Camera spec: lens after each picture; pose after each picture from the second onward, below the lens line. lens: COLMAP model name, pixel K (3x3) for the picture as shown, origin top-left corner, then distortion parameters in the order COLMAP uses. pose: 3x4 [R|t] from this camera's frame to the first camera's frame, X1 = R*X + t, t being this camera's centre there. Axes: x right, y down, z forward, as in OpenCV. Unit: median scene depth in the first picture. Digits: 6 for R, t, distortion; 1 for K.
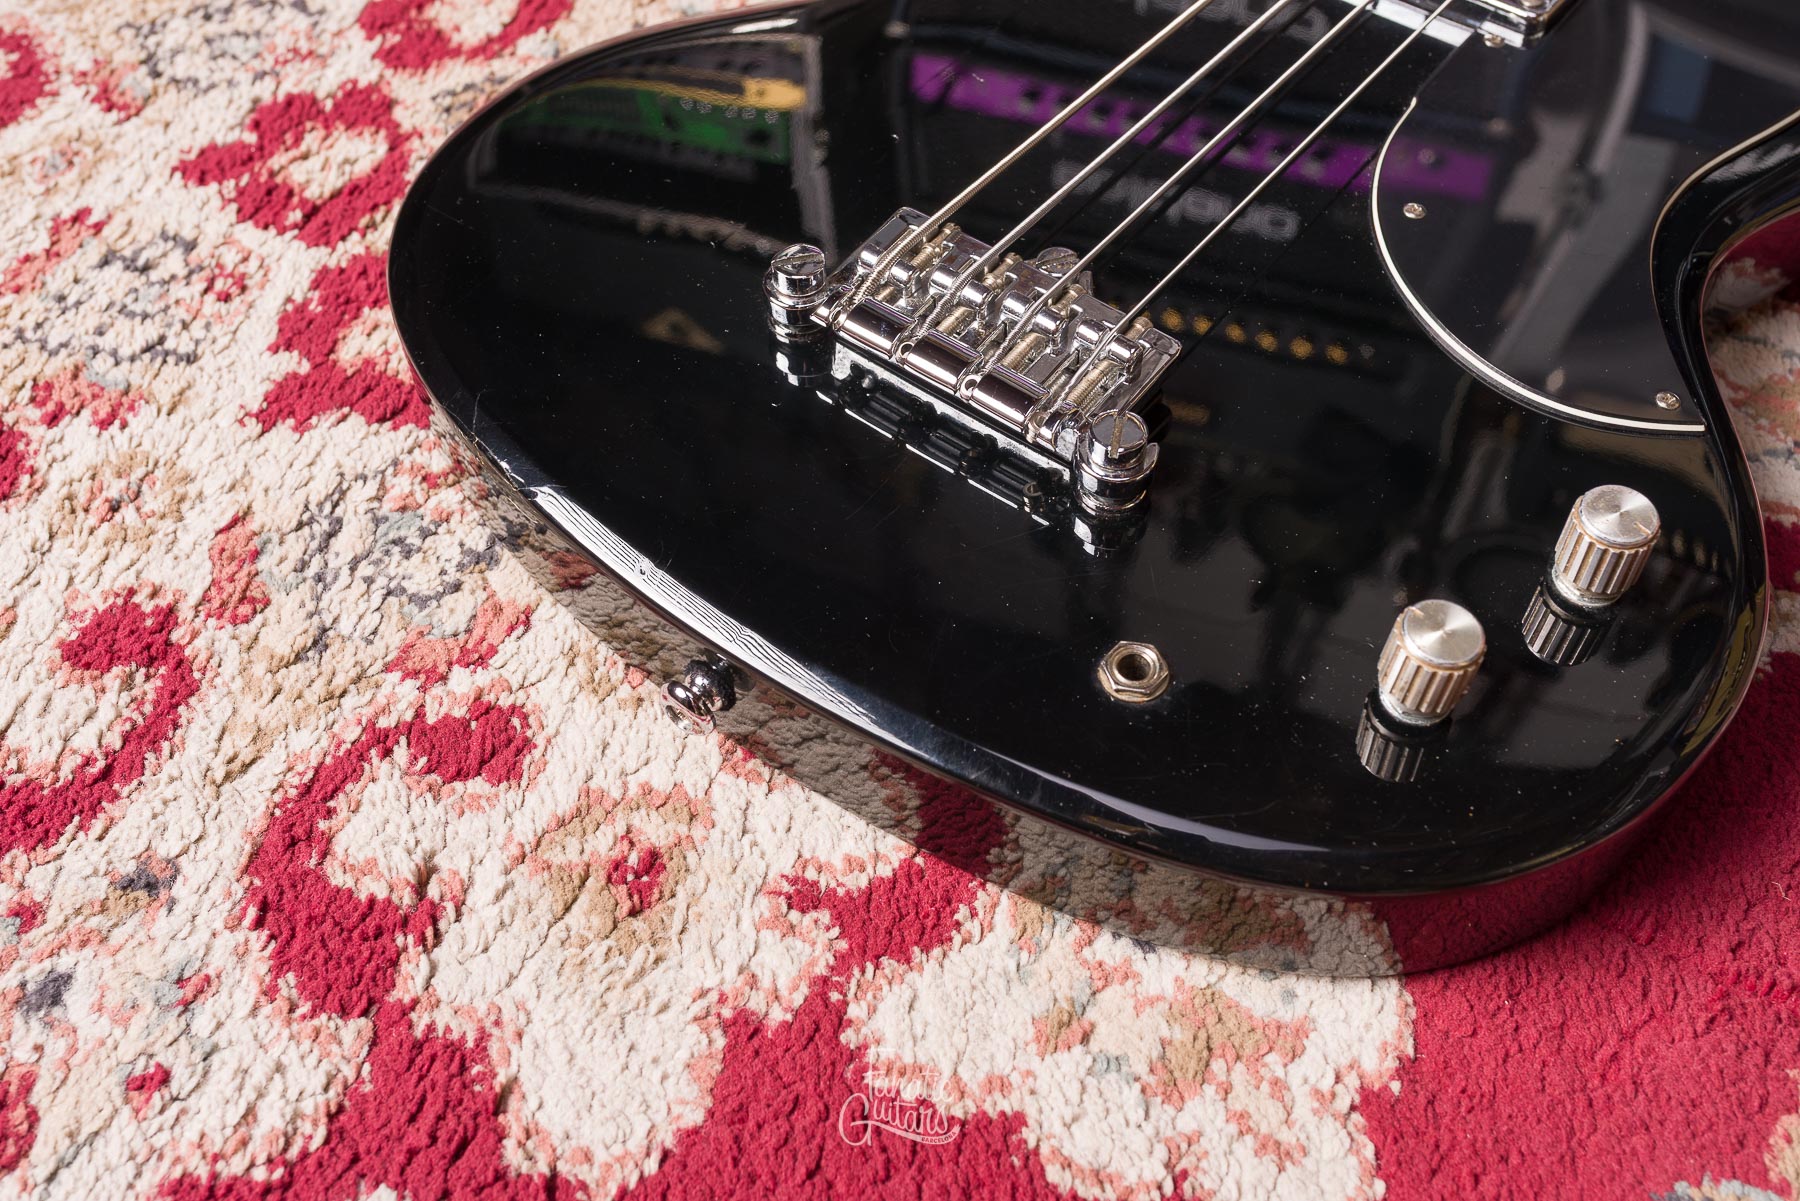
lens RADIAL K [[1767.1, 0, 900.4], [0, 1767.1, 601.0], [0, 0, 1]] dist [0.004813, -0.004117]
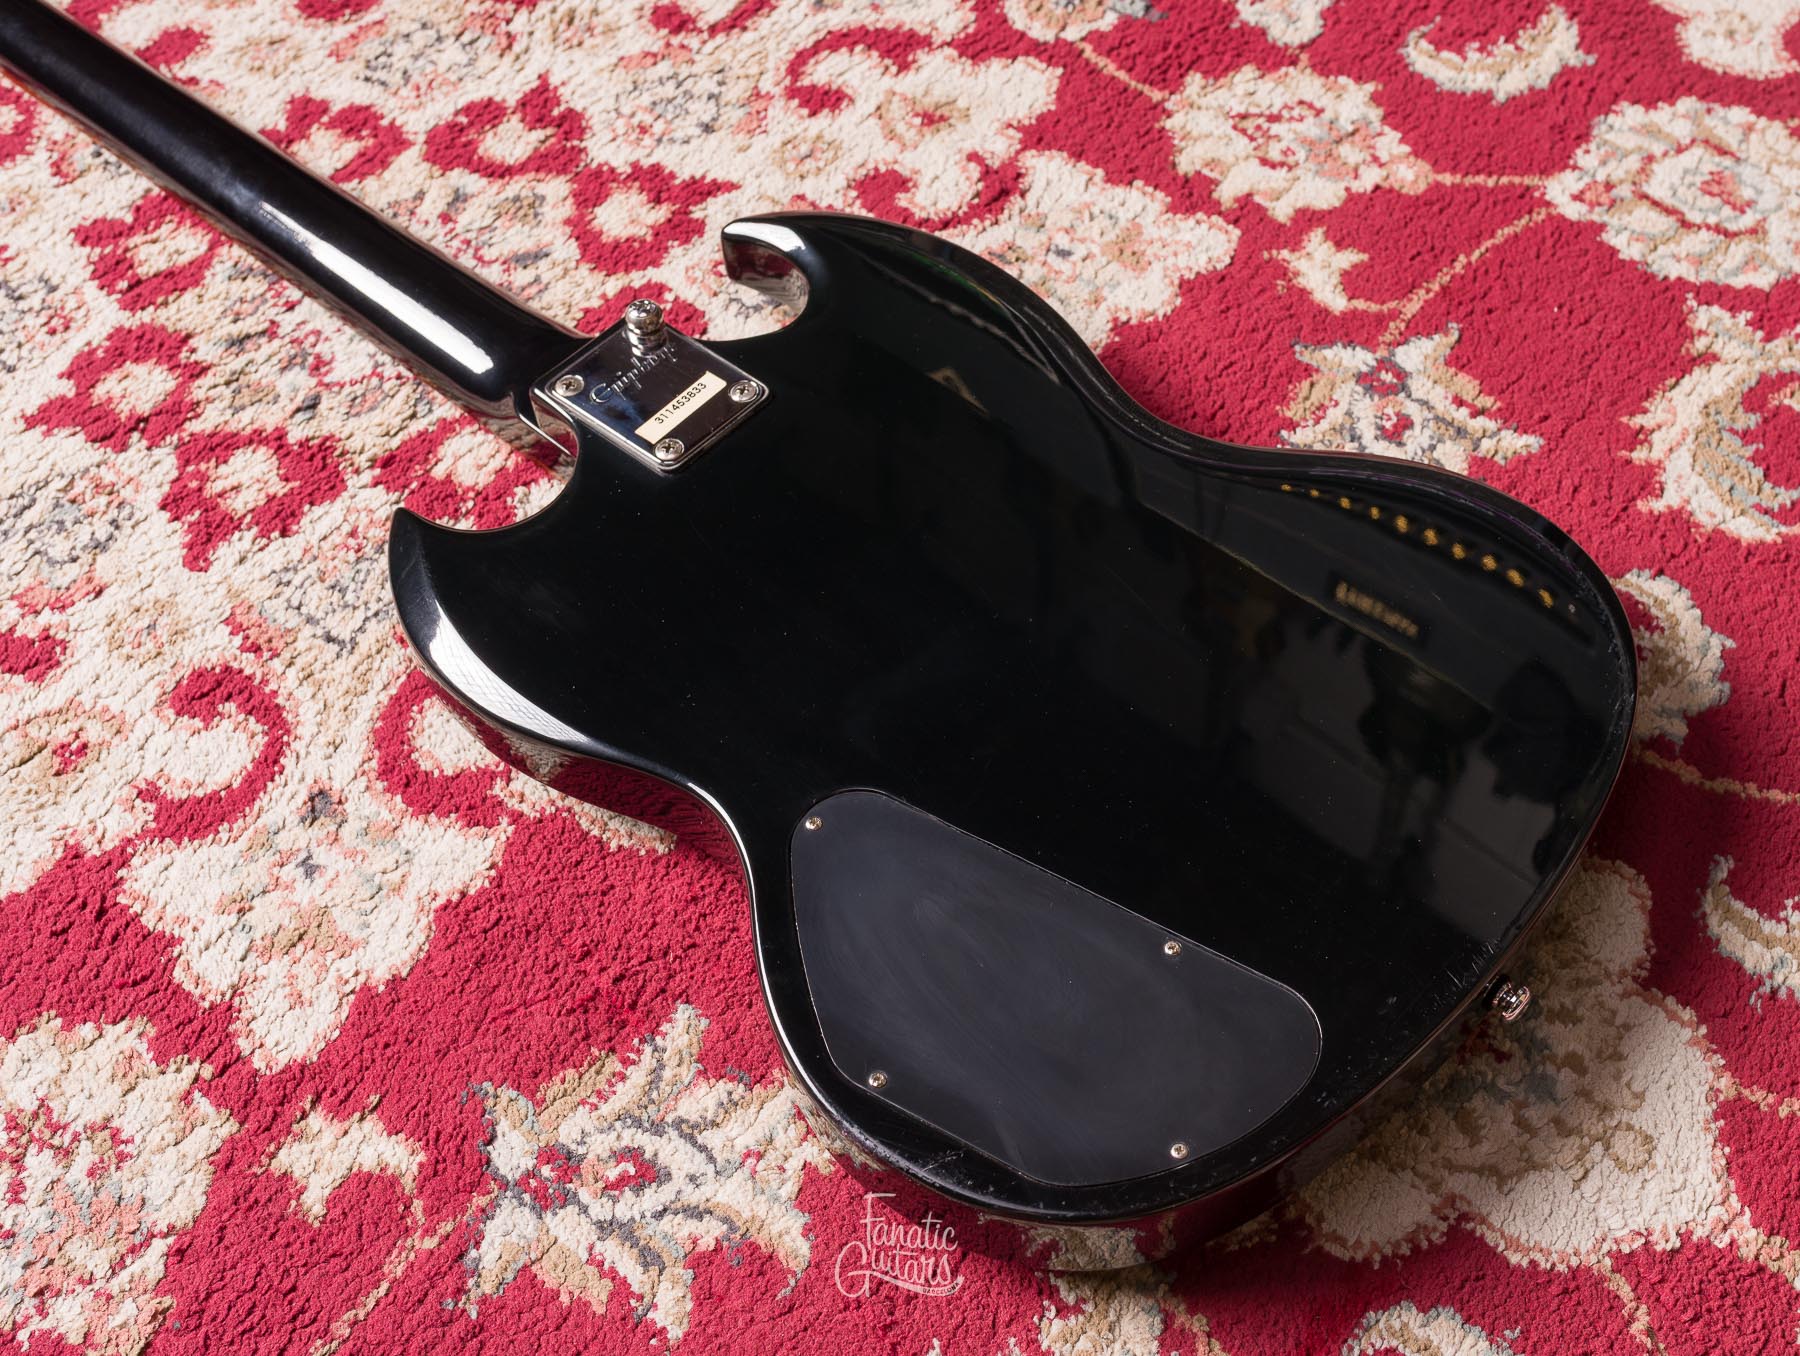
lens RADIAL K [[2182.3, 0, 1103.6], [0, 2182.3, 682.5], [0, 0, 1]] dist [-0.002477, 0.004198]
pose [[0.947611, 0.268583, -0.172909, 0.912469], [-0.261660, 0.963161, 0.062091, -0.242802], [0.183216, -0.013595, 0.982979, -0.708049]]
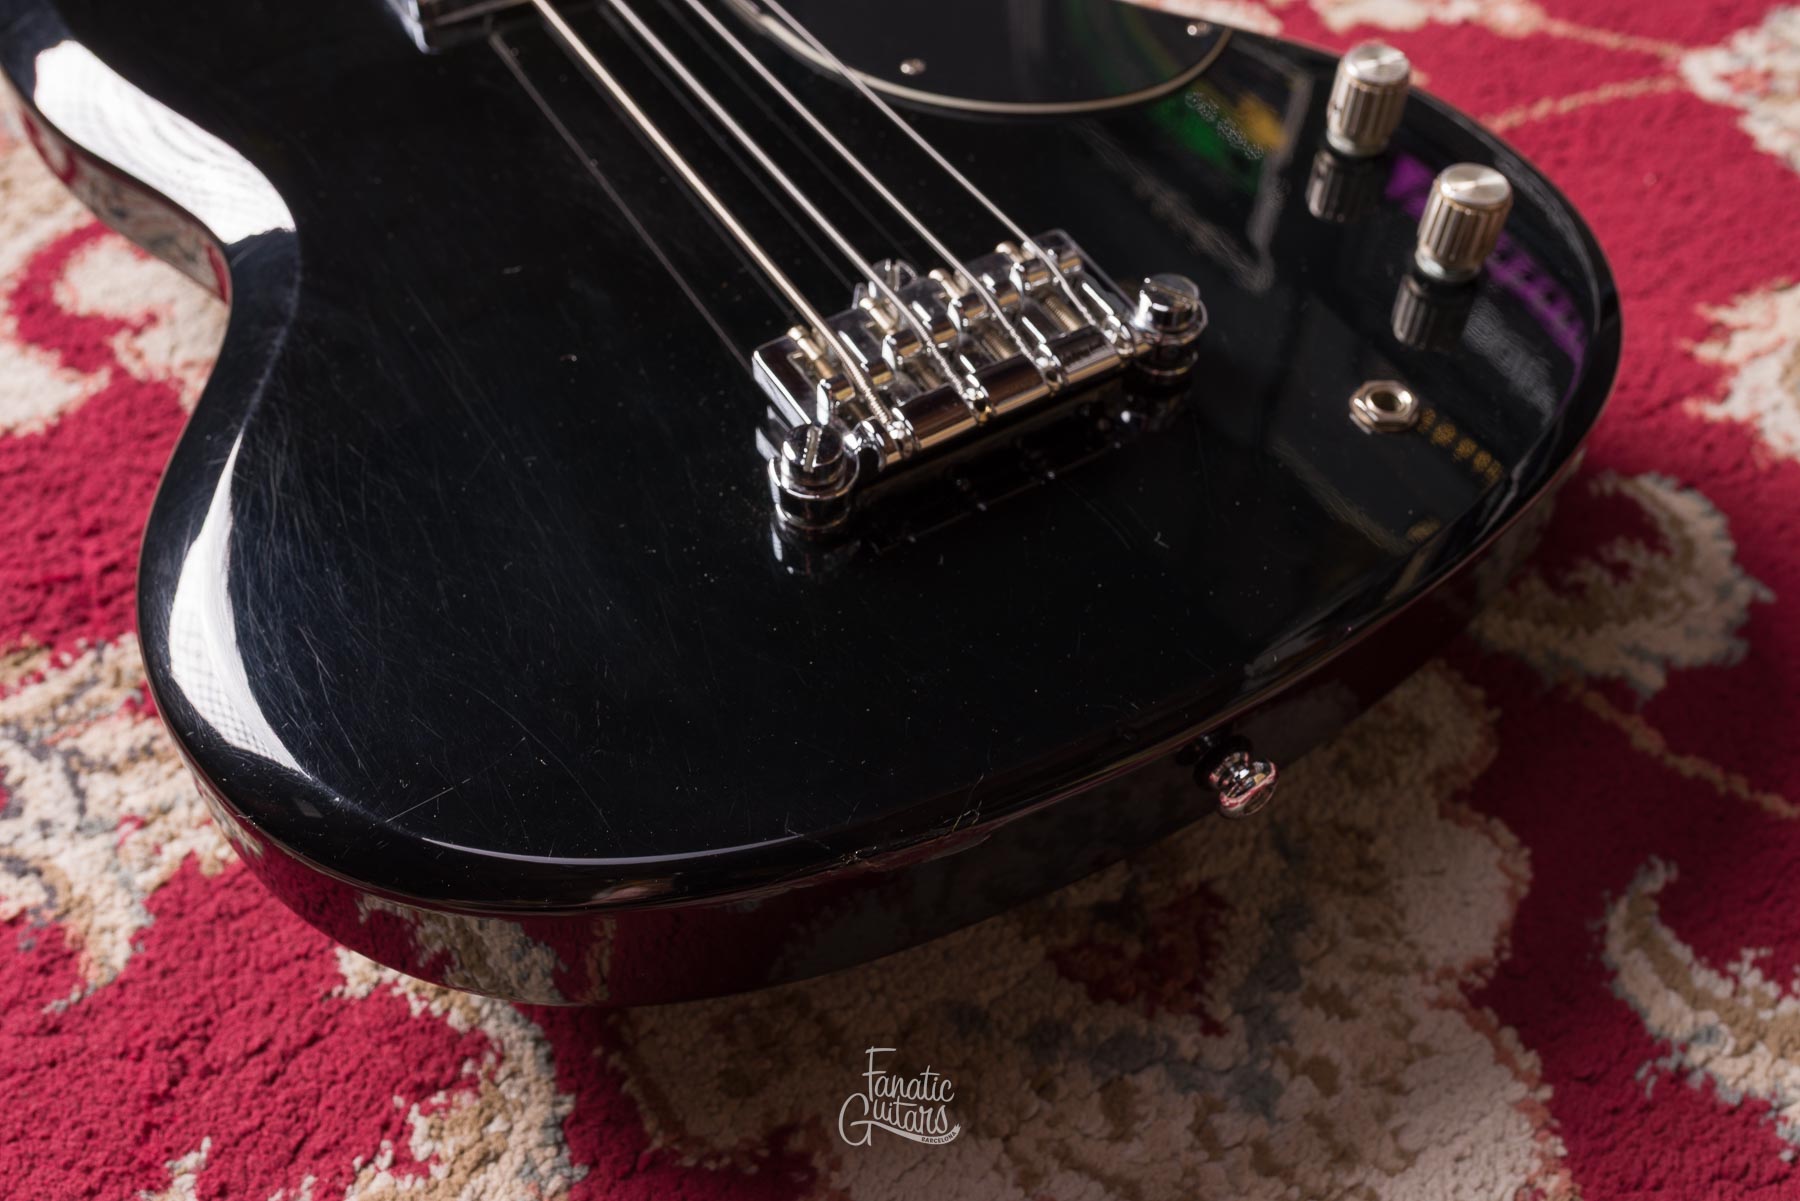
lens RADIAL K [[1802.5, 0, 904.4], [0, 1802.5, 609.0], [0, 0, 1]] dist [-0.000187, 0.003118]
pose [[0.778903, 0.482559, -0.400559, 1.112654], [-0.504563, 0.861509, 0.056729, -0.104146], [0.372460, 0.157921, 0.914513, 0.035264]]
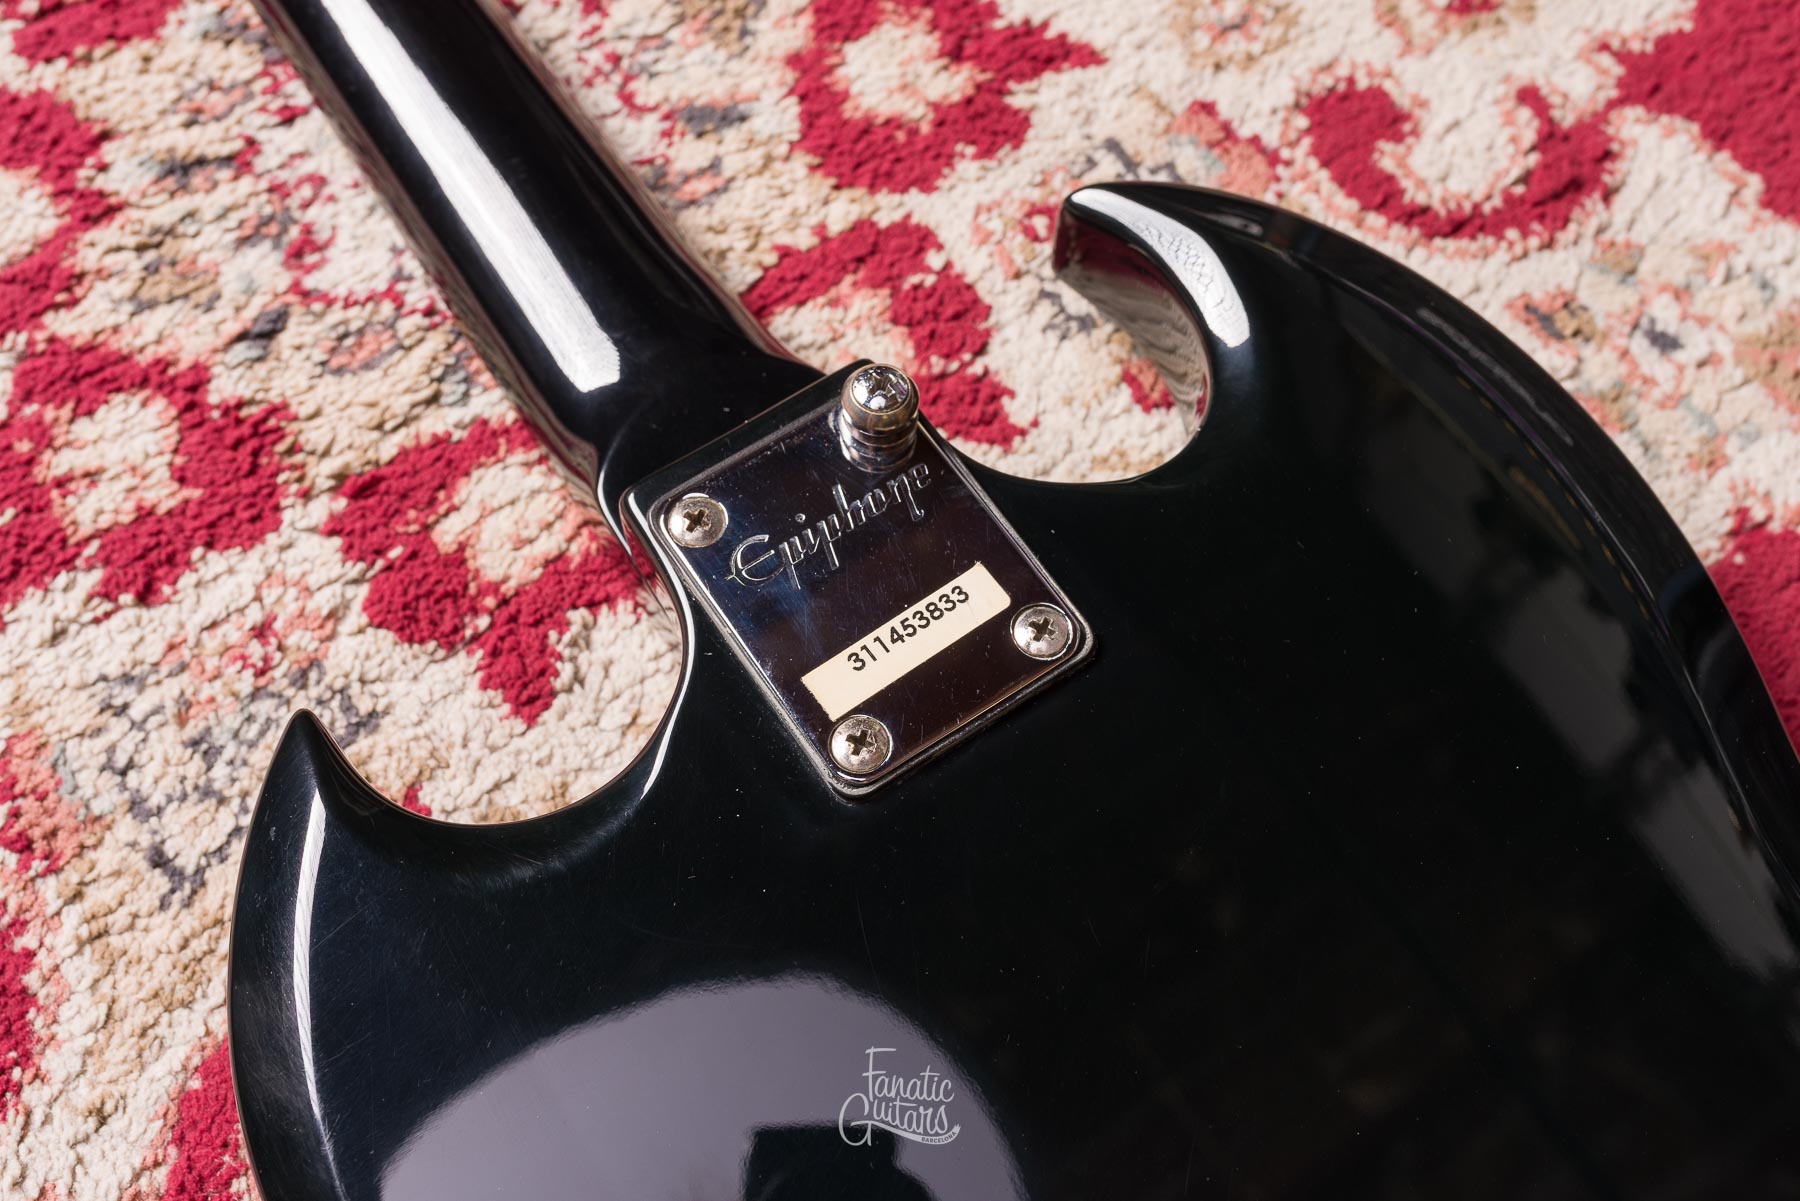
lens RADIAL K [[1792.9, 0, 905.2], [0, 1792.9, 603.0], [0, 0, 1]] dist [0.003845, -0.000444]
pose [[0.814752, 0.539340, -0.212818, 0.370780], [-0.473796, 0.830883, 0.291806, -0.465507], [0.334210, -0.136918, 0.932501, 0.314371]]
